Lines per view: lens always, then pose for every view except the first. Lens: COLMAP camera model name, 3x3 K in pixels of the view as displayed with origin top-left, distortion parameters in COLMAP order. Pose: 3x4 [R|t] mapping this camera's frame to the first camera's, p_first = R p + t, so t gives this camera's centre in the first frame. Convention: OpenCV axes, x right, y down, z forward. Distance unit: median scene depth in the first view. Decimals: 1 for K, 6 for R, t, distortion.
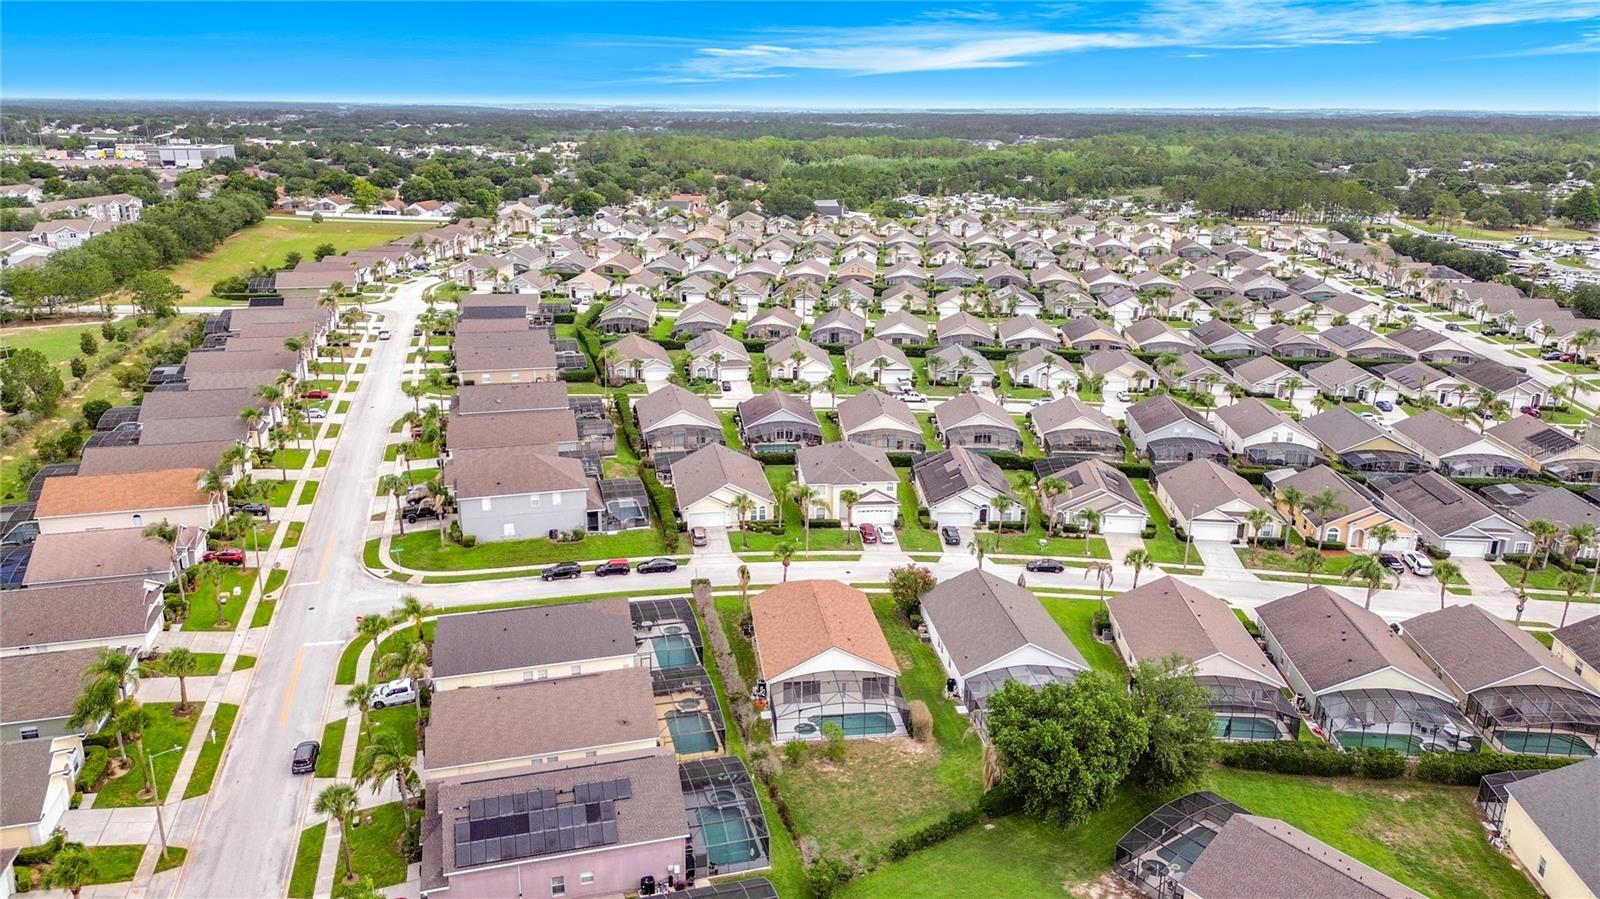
lens RADIAL K [[1128.6, 0, 797.1], [0, 1128.6, 456.5], [0, 0, 1]] dist [0.095905, -0.106678]
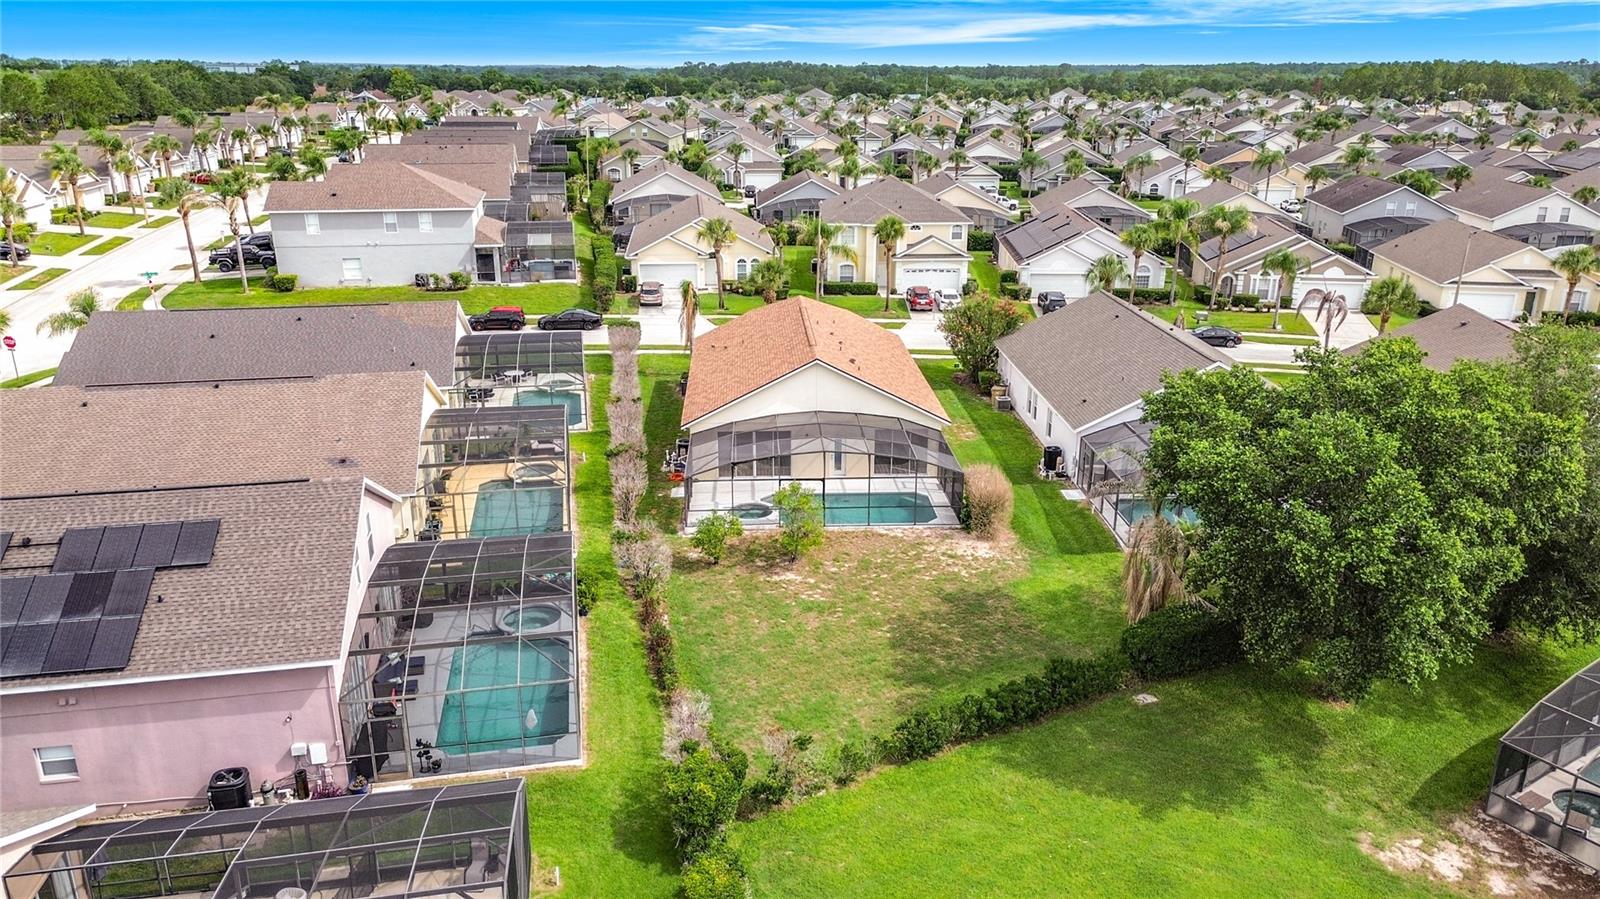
lens RADIAL K [[1133.6, 0, 797.0], [0, 1133.6, 453.7], [0, 0, 1]] dist [0.081388, -0.083917]
pose [[0.997002, 0.019309, -0.074928, 0.044630], [-0.017493, 0.999539, 0.024814, 0.141621], [0.075373, -0.023429, 0.996880, 0.359256]]
